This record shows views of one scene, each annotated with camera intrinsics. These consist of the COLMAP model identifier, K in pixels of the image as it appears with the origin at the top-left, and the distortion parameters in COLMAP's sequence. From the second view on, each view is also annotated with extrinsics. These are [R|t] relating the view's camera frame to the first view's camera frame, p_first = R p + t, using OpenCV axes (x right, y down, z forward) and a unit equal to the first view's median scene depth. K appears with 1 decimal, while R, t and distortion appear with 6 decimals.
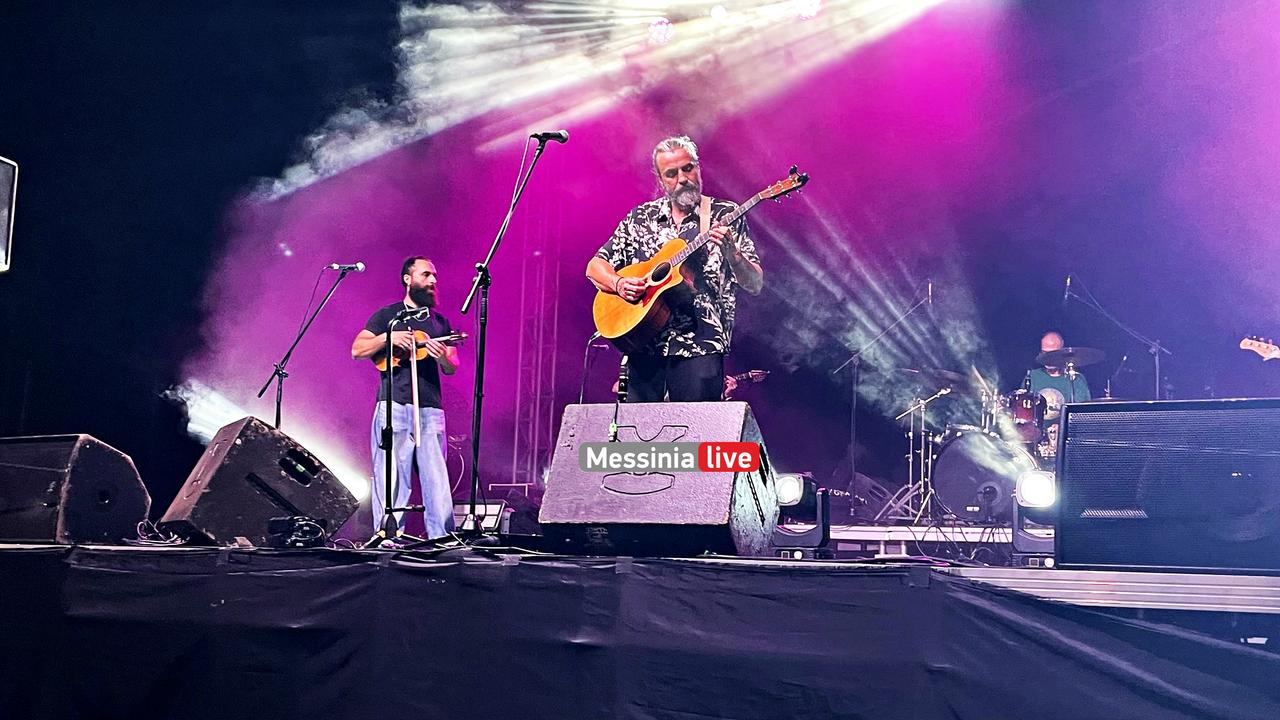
lens RADIAL K [[1422.6, 0, 683.5], [0, 1422.6, 362.5], [0, 0, 1]] dist [0.025097, -0.005912]
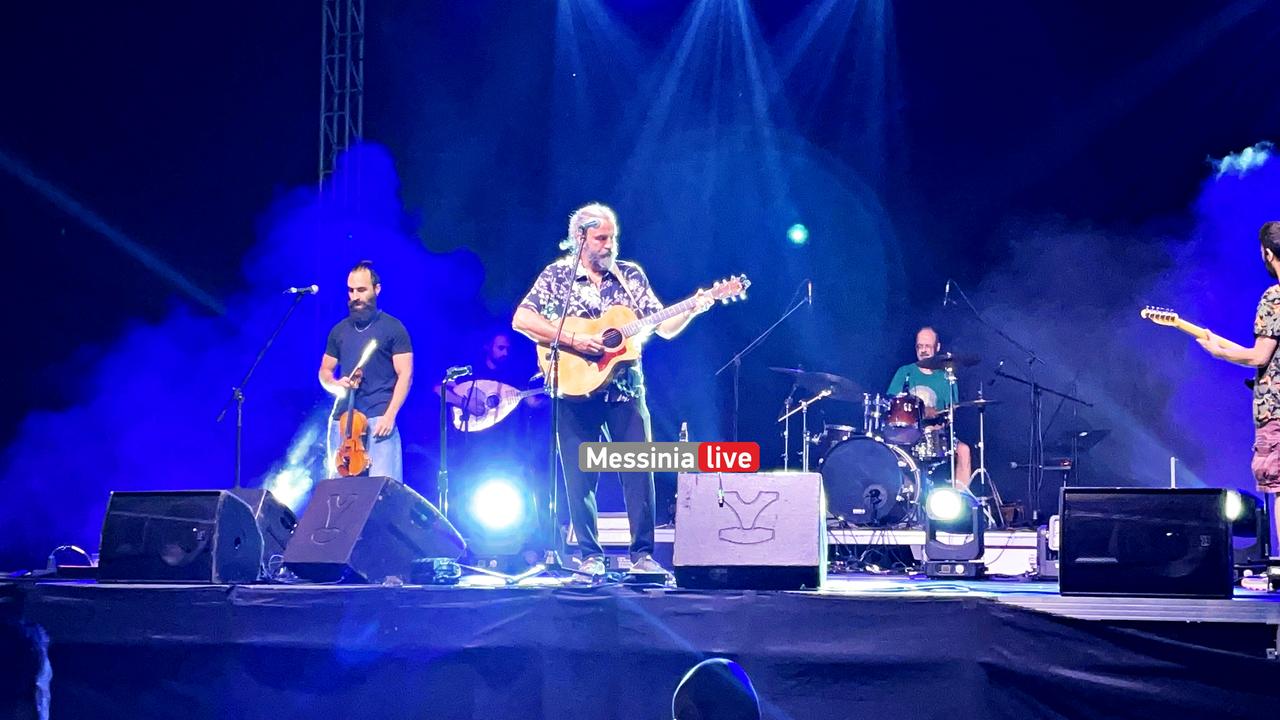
lens RADIAL K [[2252.0, 0, 640.0], [0, 2252.0, 360.0], [0, 0, 1]] dist [0.037943, -0.108830]
pose [[0.975751, -0.004901, 0.218830, -0.476874], [-0.010608, 0.997516, 0.069640, -0.183396], [-0.218627, -0.070273, 0.973275, -0.843584]]
